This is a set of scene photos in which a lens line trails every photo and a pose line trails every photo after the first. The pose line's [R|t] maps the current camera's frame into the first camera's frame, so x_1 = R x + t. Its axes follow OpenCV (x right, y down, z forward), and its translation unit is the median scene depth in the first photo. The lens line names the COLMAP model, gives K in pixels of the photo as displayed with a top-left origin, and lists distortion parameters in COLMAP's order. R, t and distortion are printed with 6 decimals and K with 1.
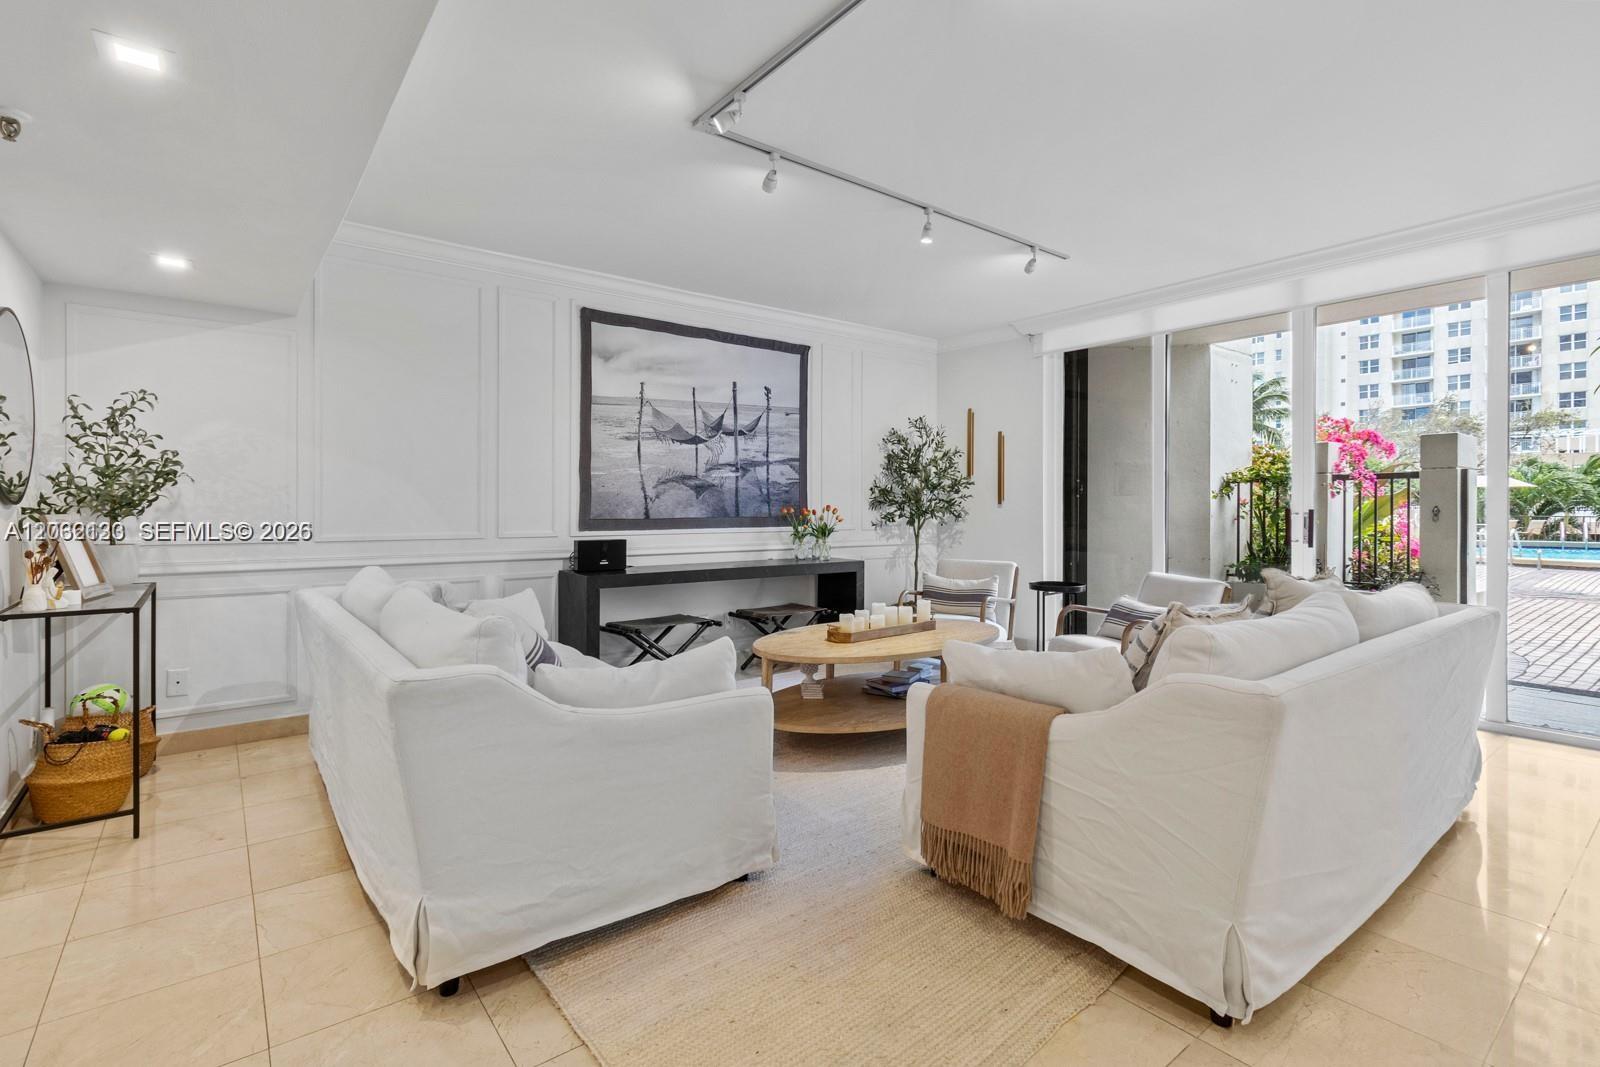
lens RADIAL K [[742.3, 0, 801.6], [0, 742.3, 510.6], [0, 0, 1]] dist [0.001429, -0.000255]
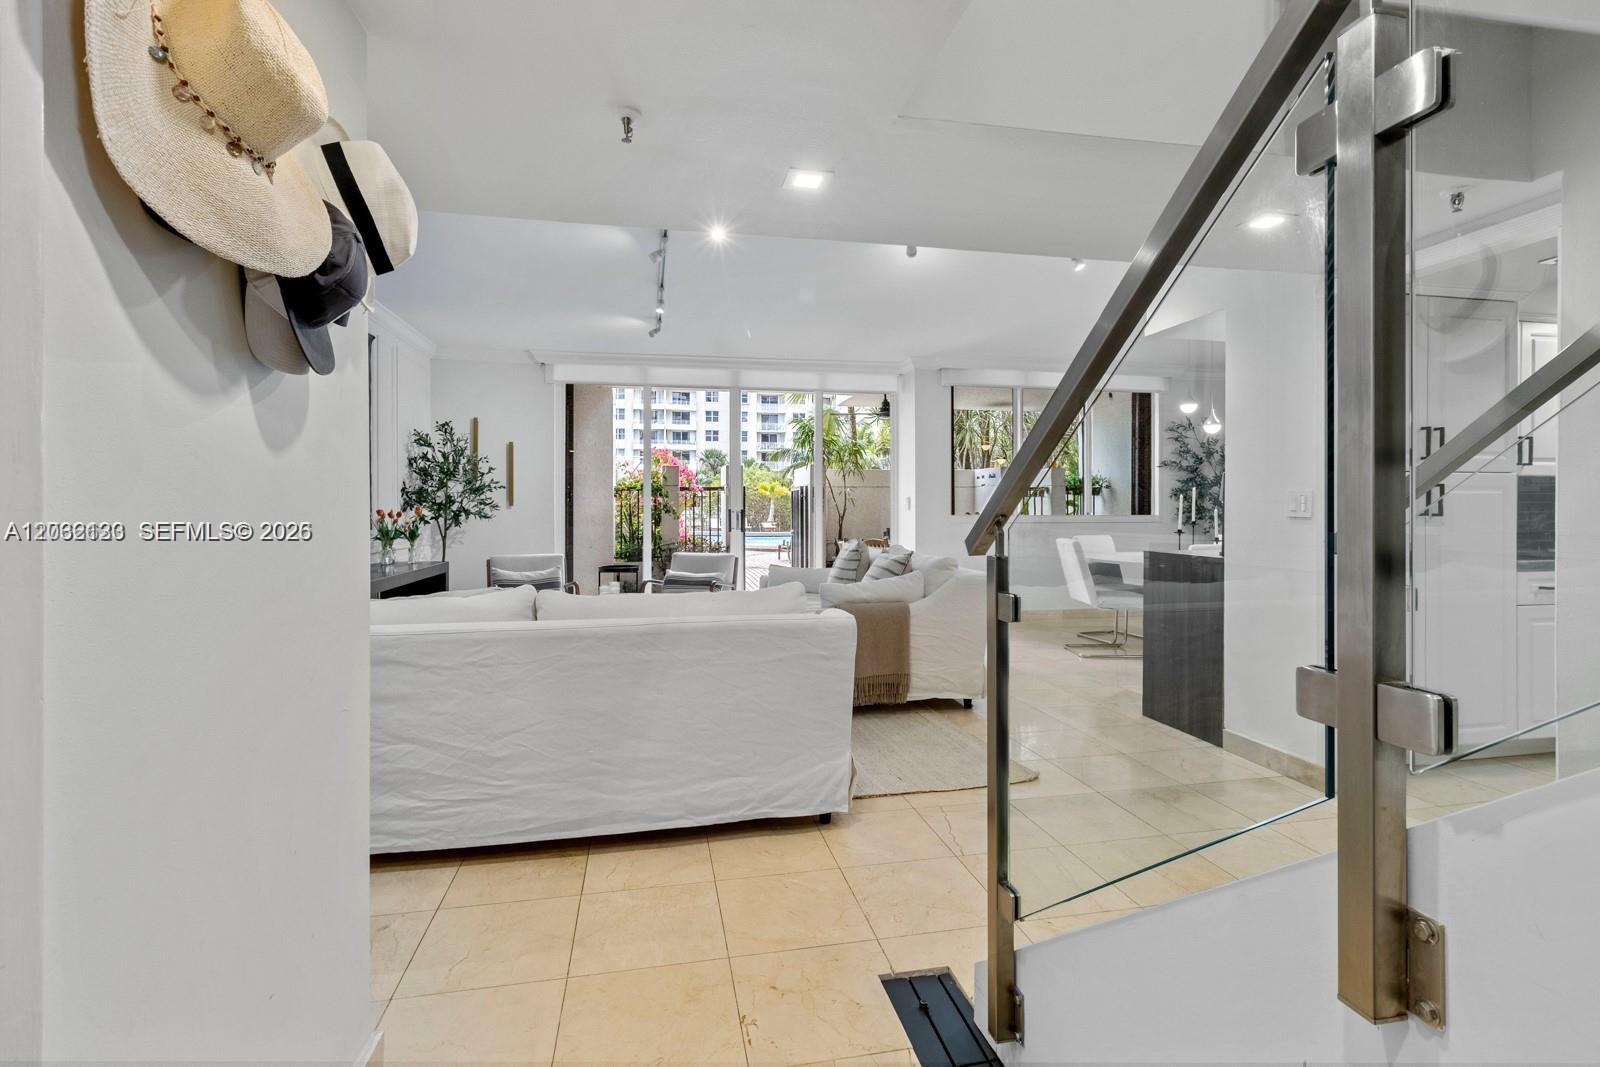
lens RADIAL K [[733.7, 0, 798.1], [0, 733.7, 516.6], [0, 0, 1]] dist [0.001698, 0.000053]
pose [[0.448685, -0.011526, 0.893616, -0.690060], [0.004006, 0.999933, 0.010886, -0.002403], [-0.893681, -0.001305, 0.448701, 0.135120]]
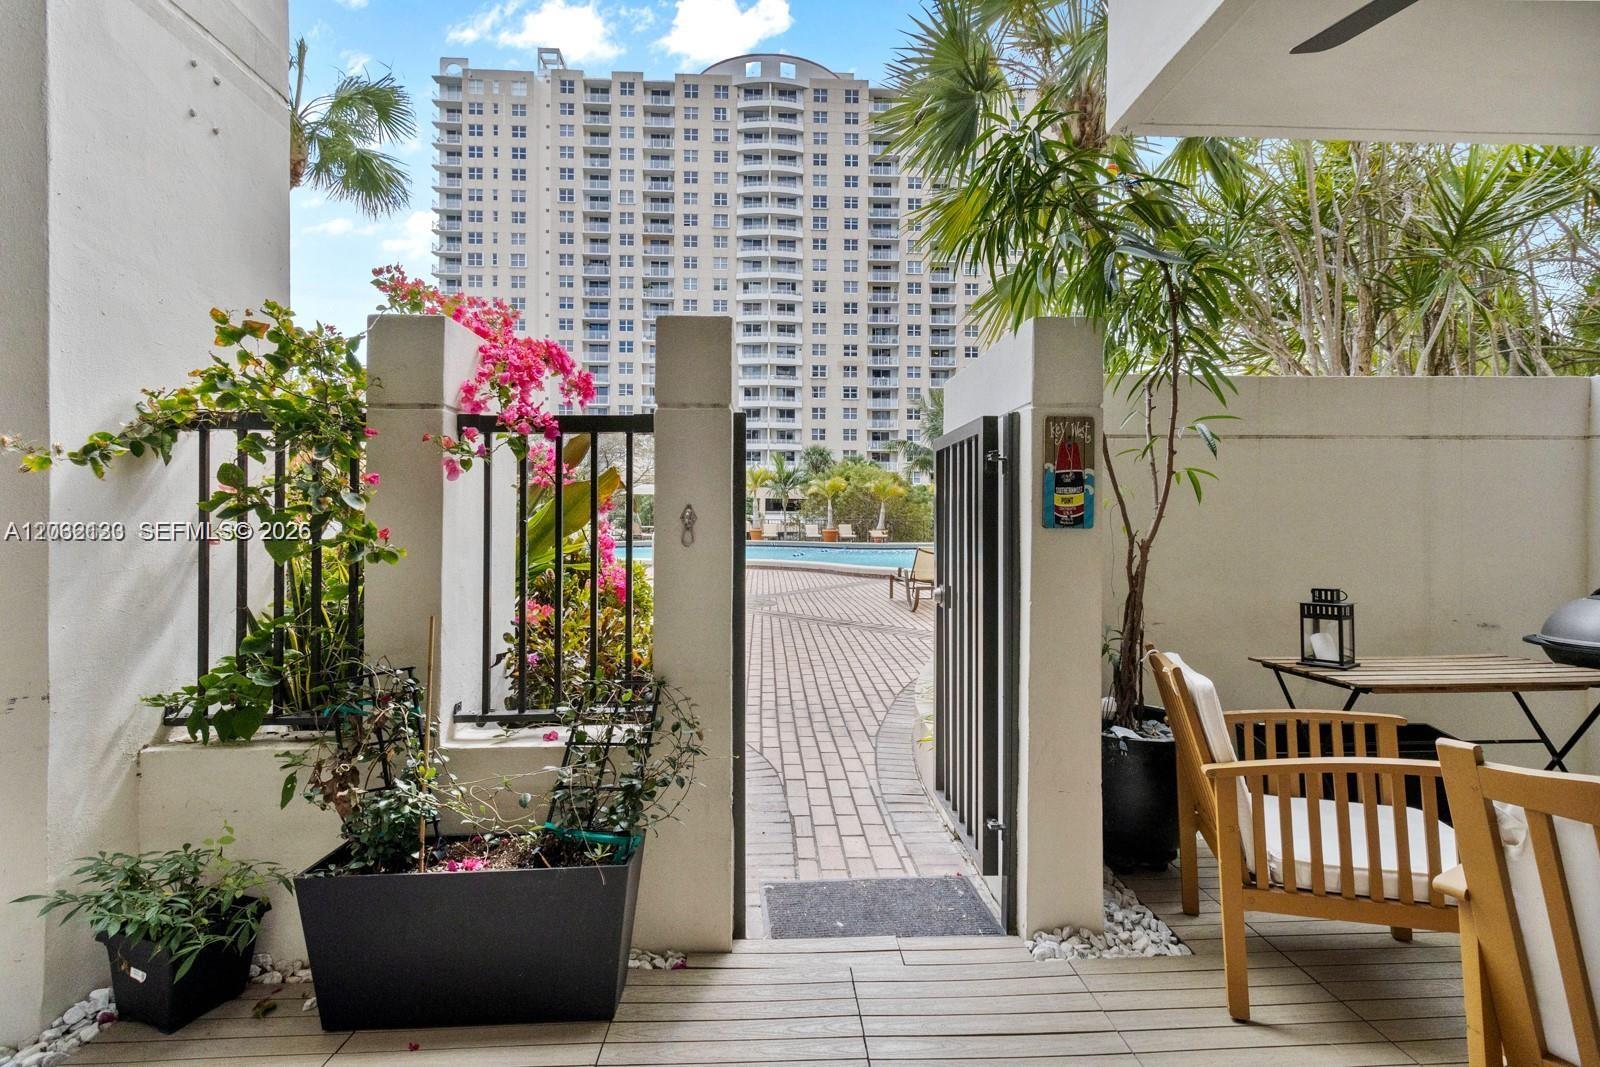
lens RADIAL K [[742.3, 0, 801.6], [0, 742.3, 510.6], [0, 0, 1]] dist [0.001429, -0.000255]
pose [[0.574003, 0.002771, 0.818849, 0.680446], [0.000303, 0.999993, -0.003596, -0.001788], [-0.818853, 0.002312, 0.573998, 0.868779]]
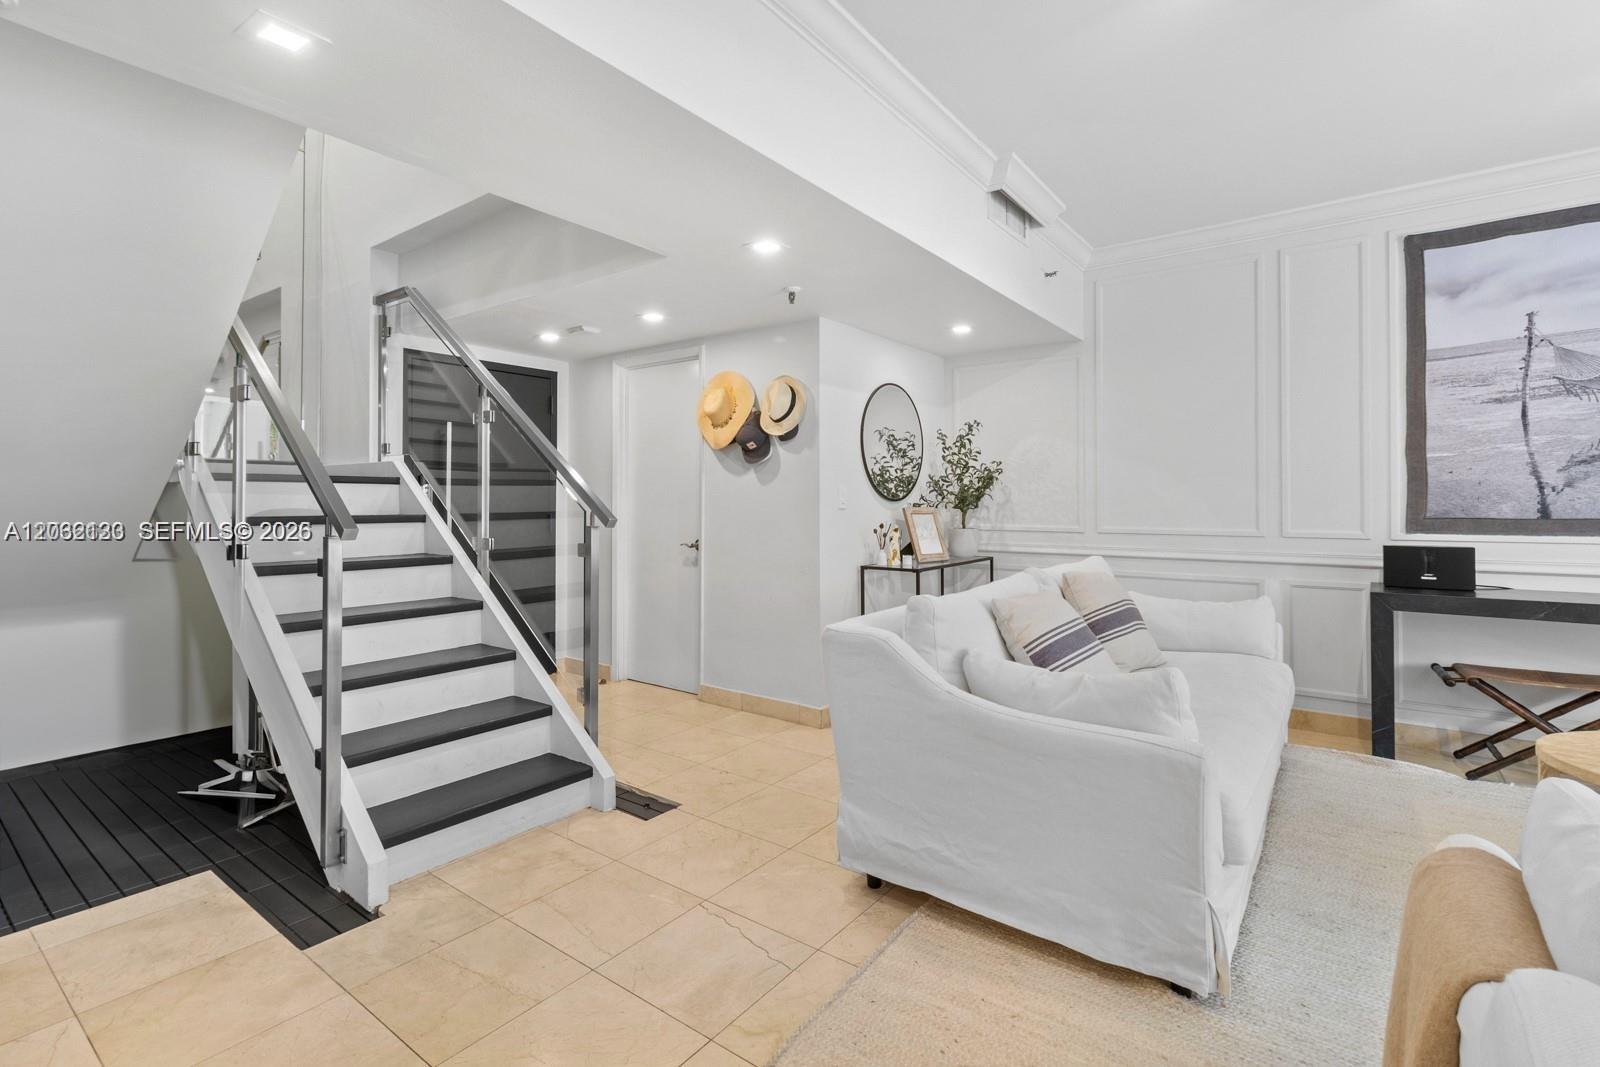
lens RADIAL K [[738.7, 0, 797.3], [0, 738.7, 506.5], [0, 0, 1]] dist [0.002088, -0.000005]
pose [[0.261734, 0.002408, -0.965137, 0.261350], [-0.001940, 0.999996, 0.001969, 0.000248], [0.965138, 0.001356, 0.261737, 0.201482]]
